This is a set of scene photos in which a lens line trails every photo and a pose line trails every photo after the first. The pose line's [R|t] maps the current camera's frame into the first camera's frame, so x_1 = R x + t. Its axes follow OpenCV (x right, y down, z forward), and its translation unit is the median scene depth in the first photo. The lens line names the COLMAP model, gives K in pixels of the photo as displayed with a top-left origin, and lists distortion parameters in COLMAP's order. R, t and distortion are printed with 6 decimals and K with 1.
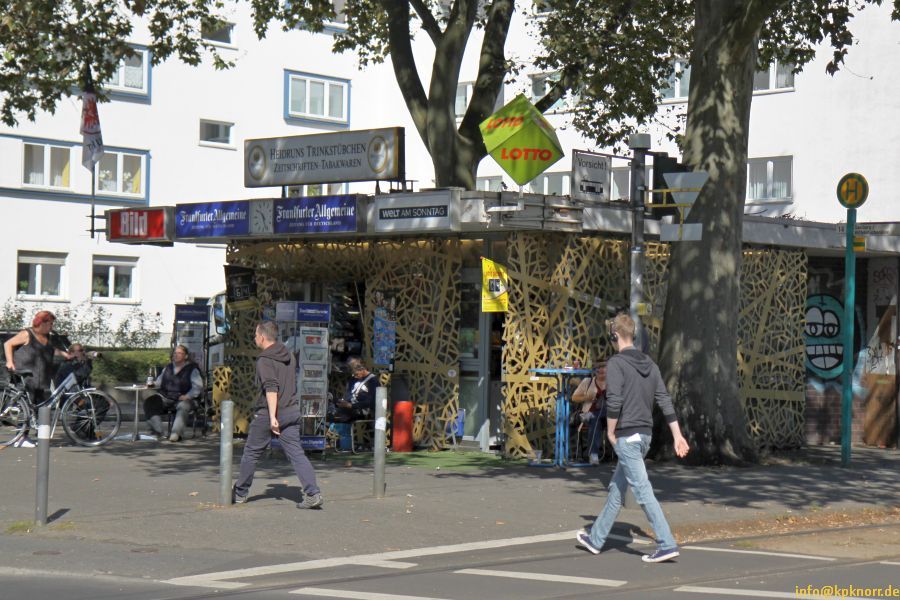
lens RADIAL K [[1539.1, 0, 450.3], [0, 1539.1, 299.8], [0, 0, 1]] dist [-0.000168, 0.000000]
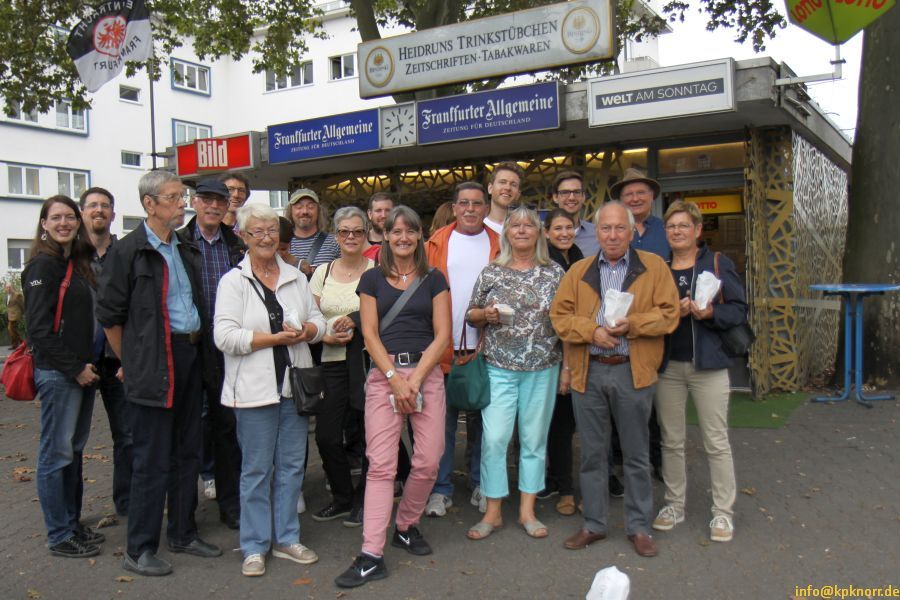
lens RADIAL K [[934.1, 0, 449.5], [0, 934.1, 303.2], [0, 0, 1]] dist [-0.120473, 0.000000]
pose [[0.981592, -0.054033, 0.183190, -0.163646], [0.045459, 0.997679, 0.050690, 0.015011], [-0.185503, -0.041429, 0.981770, 0.420091]]
